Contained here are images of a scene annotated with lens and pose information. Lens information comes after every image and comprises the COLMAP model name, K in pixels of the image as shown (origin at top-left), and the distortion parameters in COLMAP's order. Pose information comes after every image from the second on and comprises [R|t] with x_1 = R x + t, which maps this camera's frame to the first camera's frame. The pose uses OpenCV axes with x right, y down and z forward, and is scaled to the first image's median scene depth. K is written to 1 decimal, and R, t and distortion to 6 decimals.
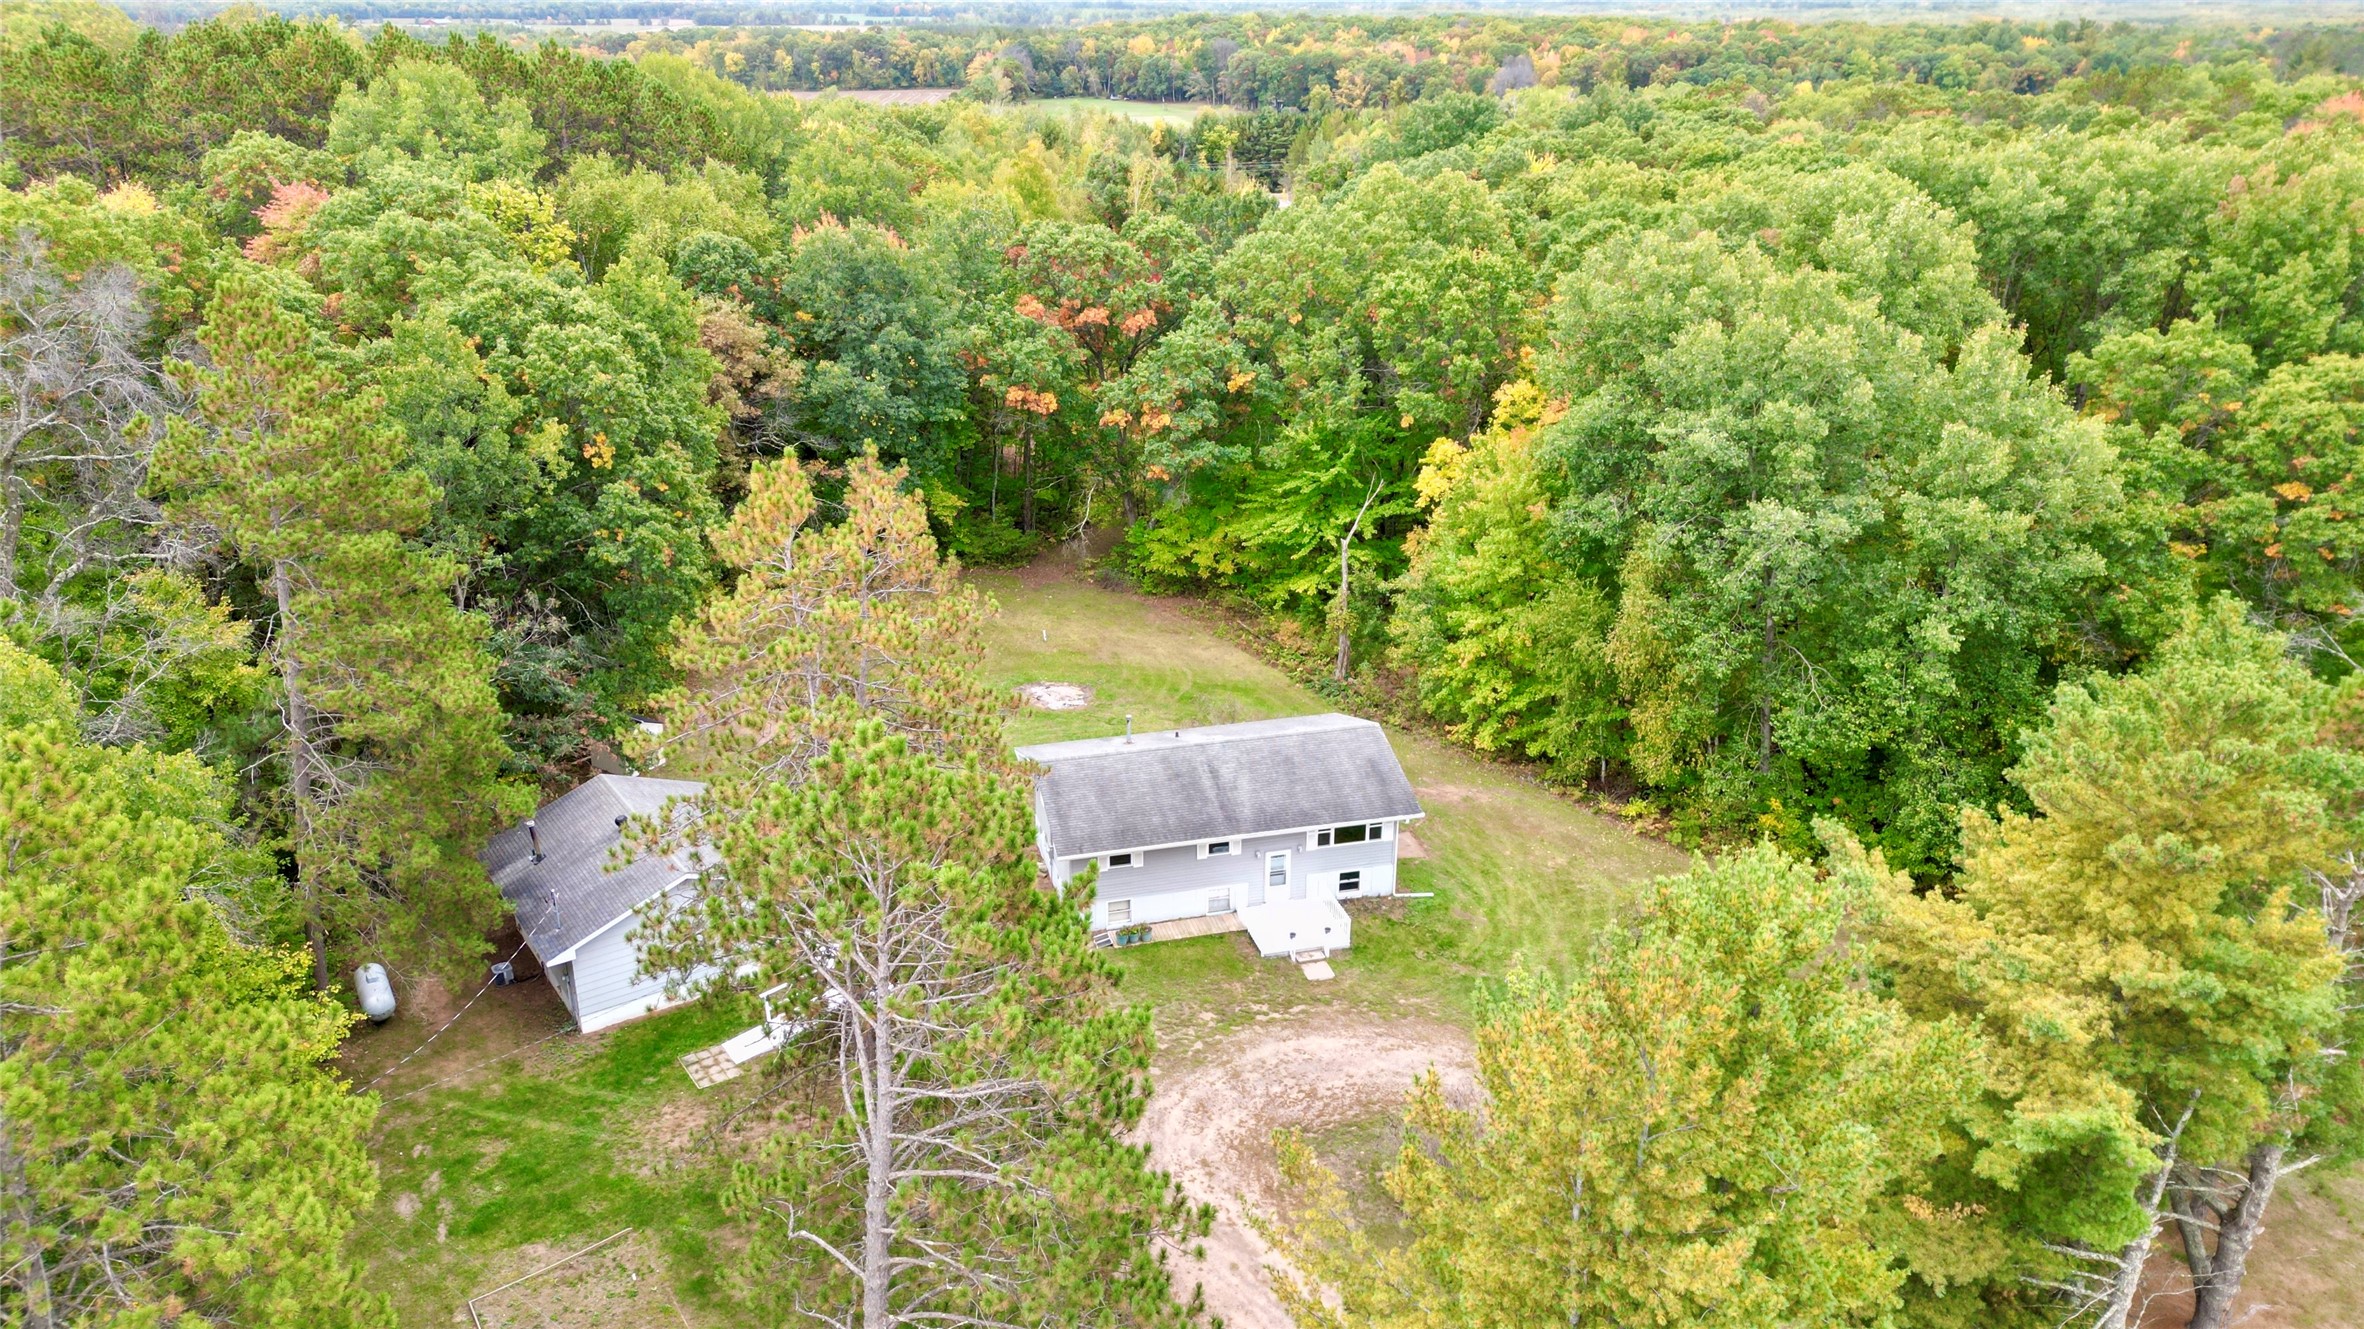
lens RADIAL K [[1565.3, 0, 1185.1], [0, 1565.3, 747.8], [0, 0, 1]] dist [0.032471, -0.062785]
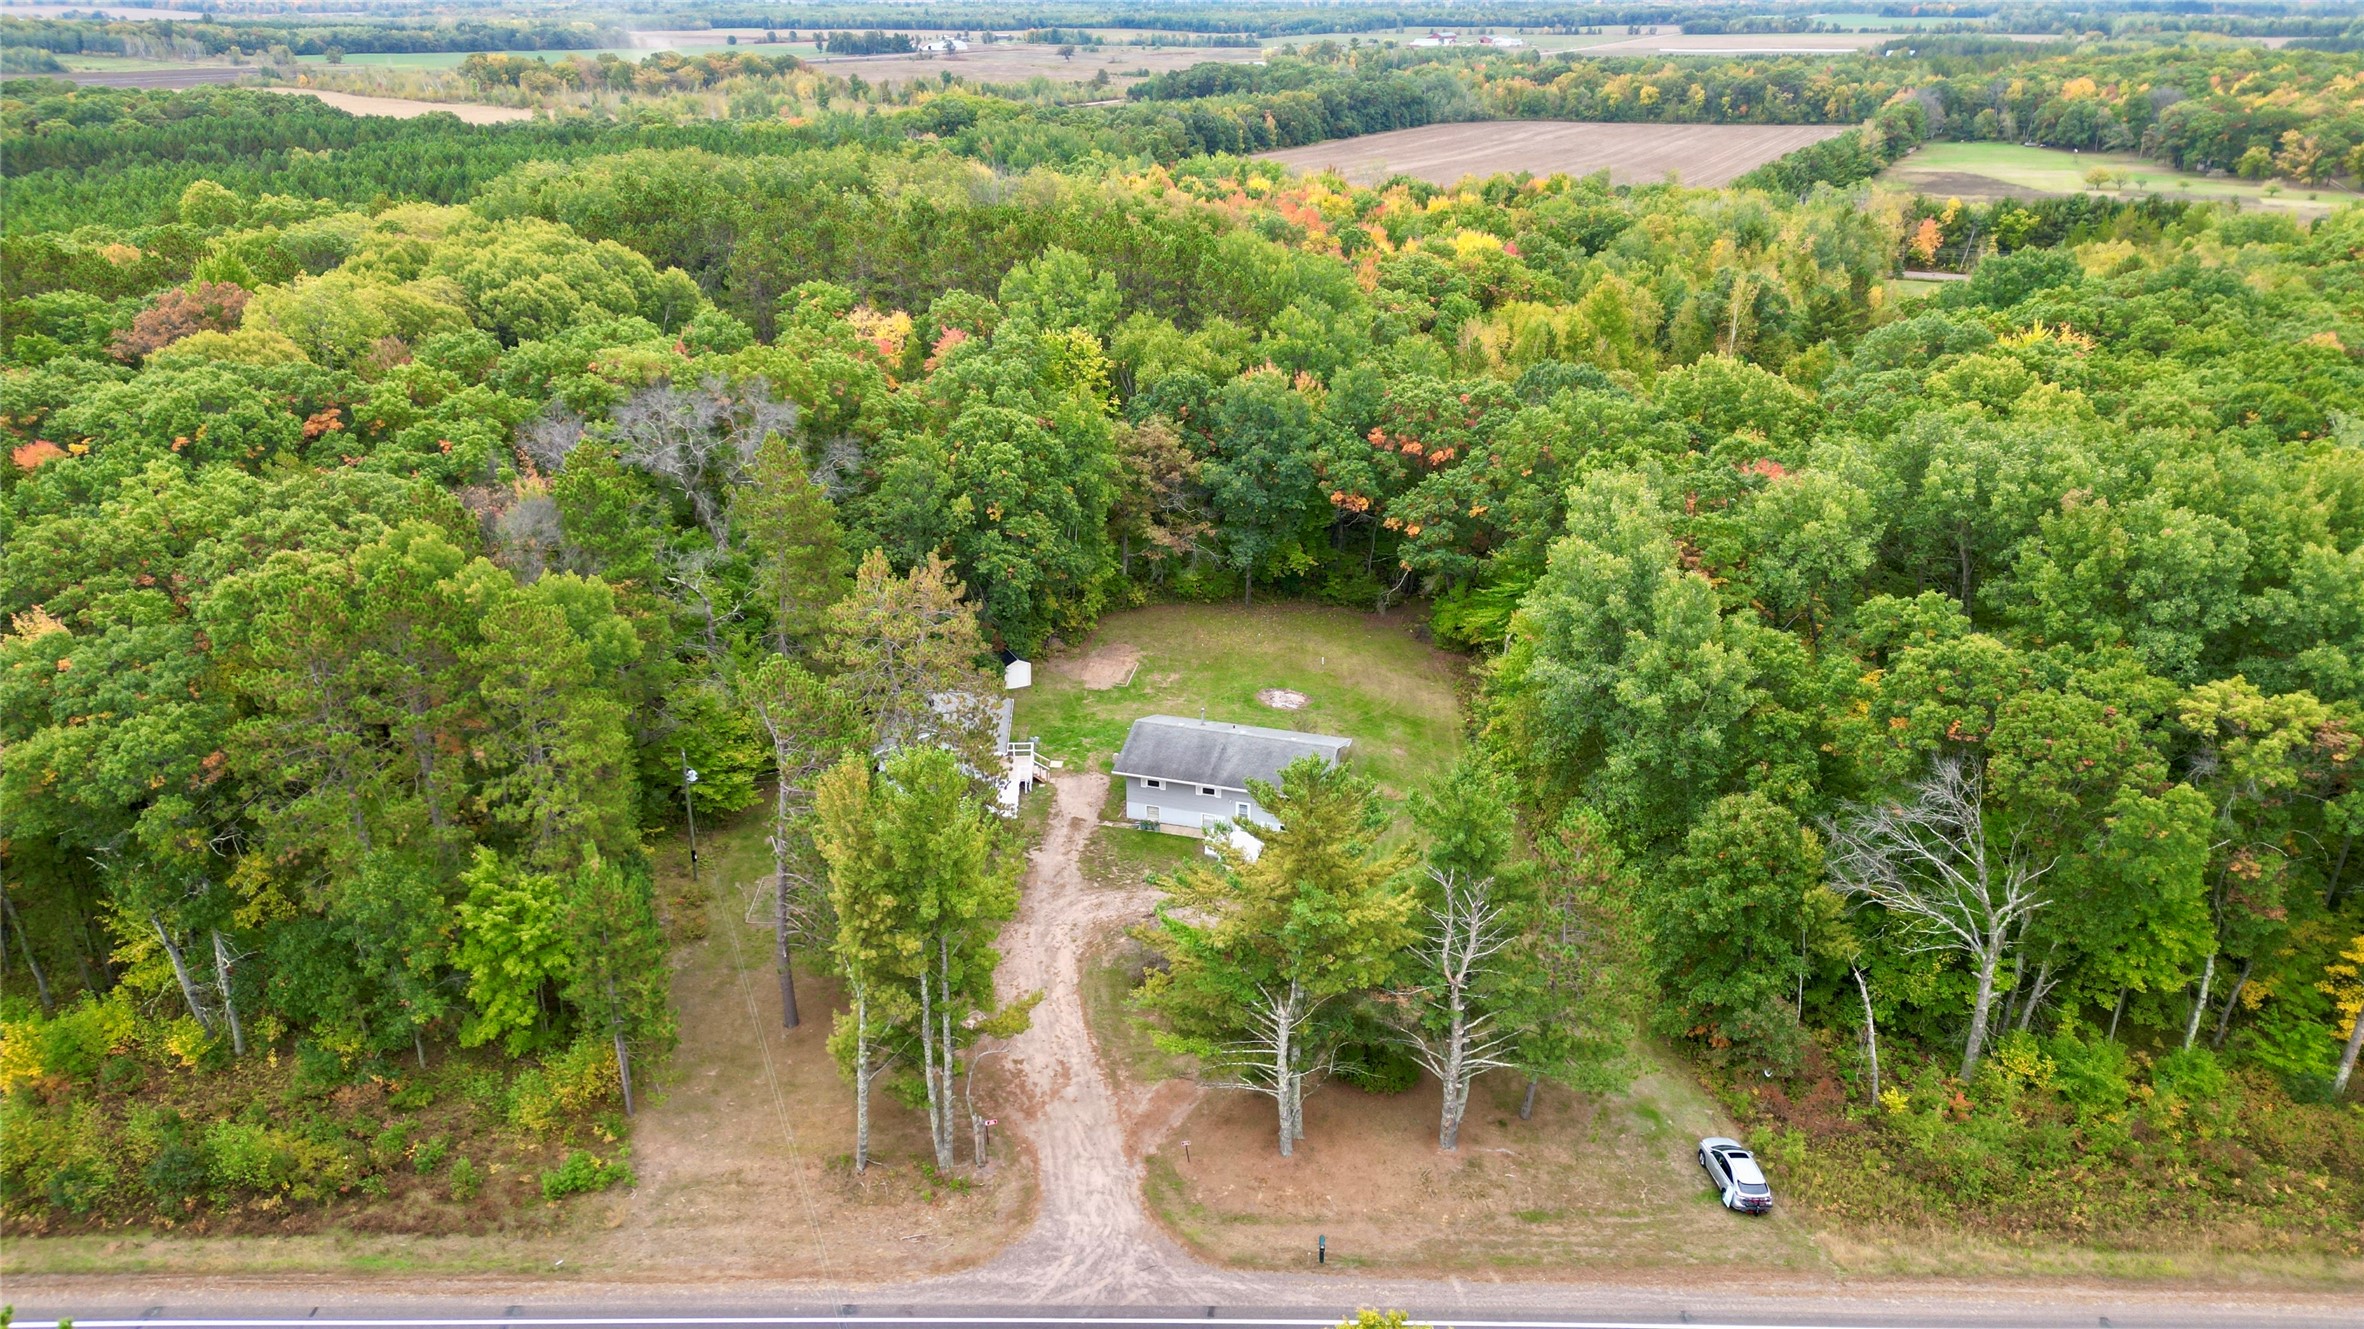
lens RADIAL K [[1565.3, 0, 1185.1], [0, 1565.3, 747.8], [0, 0, 1]] dist [0.032471, -0.062785]
pose [[0.842485, 0.220081, -0.491715, 0.539901], [-0.219544, 0.973775, 0.059682, -0.051532], [0.491955, 0.057672, 0.868708, -0.333543]]
